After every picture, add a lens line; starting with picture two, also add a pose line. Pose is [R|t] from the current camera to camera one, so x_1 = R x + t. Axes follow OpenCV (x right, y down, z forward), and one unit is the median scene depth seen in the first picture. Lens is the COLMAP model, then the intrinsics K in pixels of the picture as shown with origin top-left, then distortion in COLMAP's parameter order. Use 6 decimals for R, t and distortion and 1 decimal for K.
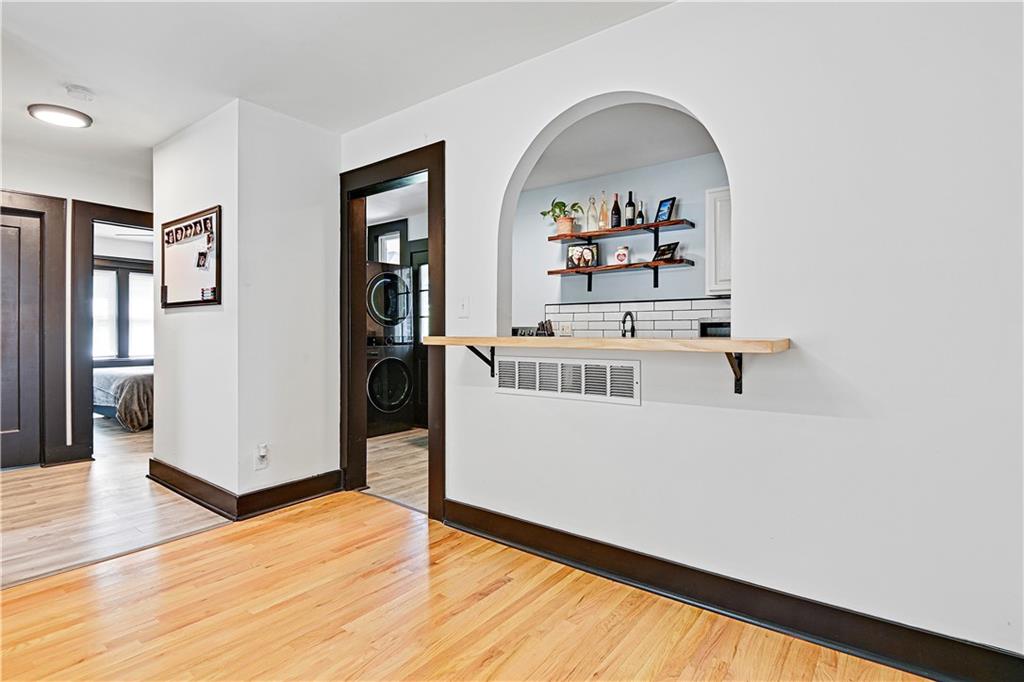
lens RADIAL K [[503.6, 0, 501.7], [0, 503.6, 328.2], [0, 0, 1]] dist [-0.001208, -0.000478]
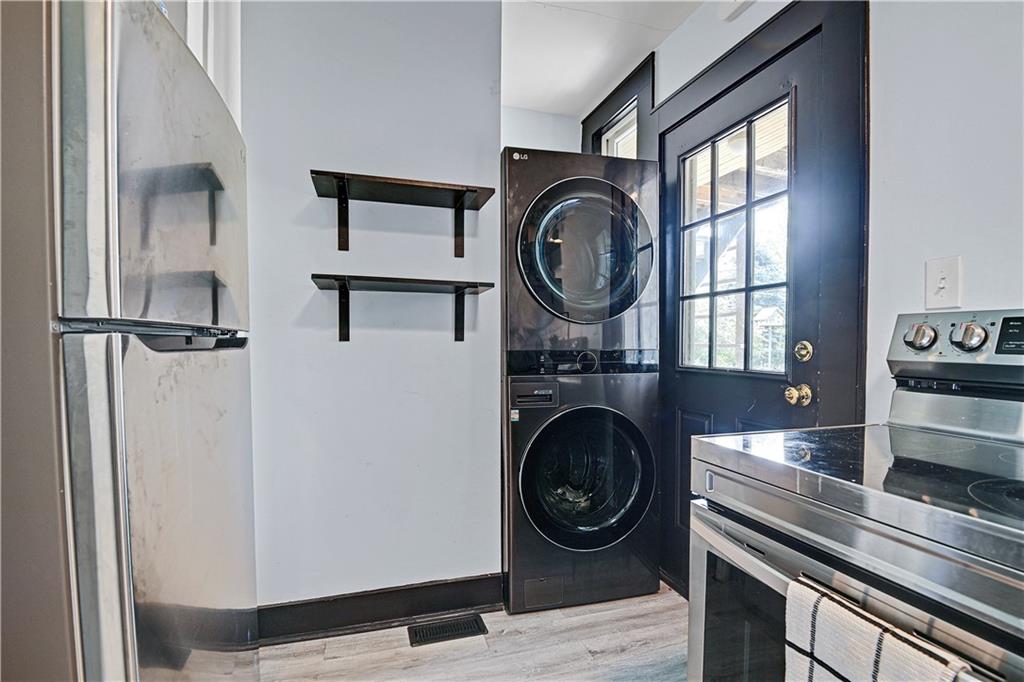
lens RADIAL K [[482.1, 0, 513.5], [0, 482.1, 358.7], [0, 0, 1]] dist [-0.000992, -0.000432]
pose [[0.831763, 0.021025, -0.554733, -0.120561], [0.000861, 0.999232, 0.039163, 0.015436], [0.555130, -0.033052, 0.831106, 1.160245]]
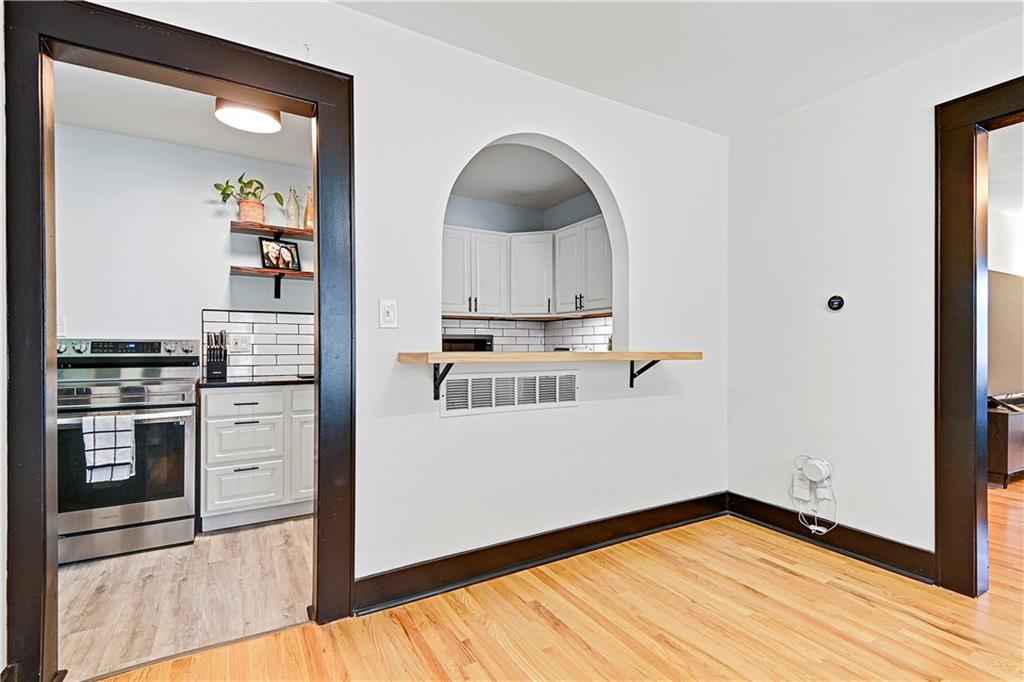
lens RADIAL K [[478.3, 0, 504.5], [0, 478.3, 345.2], [0, 0, 1]] dist [0.040602, -0.000498]
pose [[0.375629, 0.002947, 0.926765, -0.605756], [-0.006679, 0.999978, -0.000472, 0.003921], [-0.926746, -0.006012, 0.375640, 0.493417]]
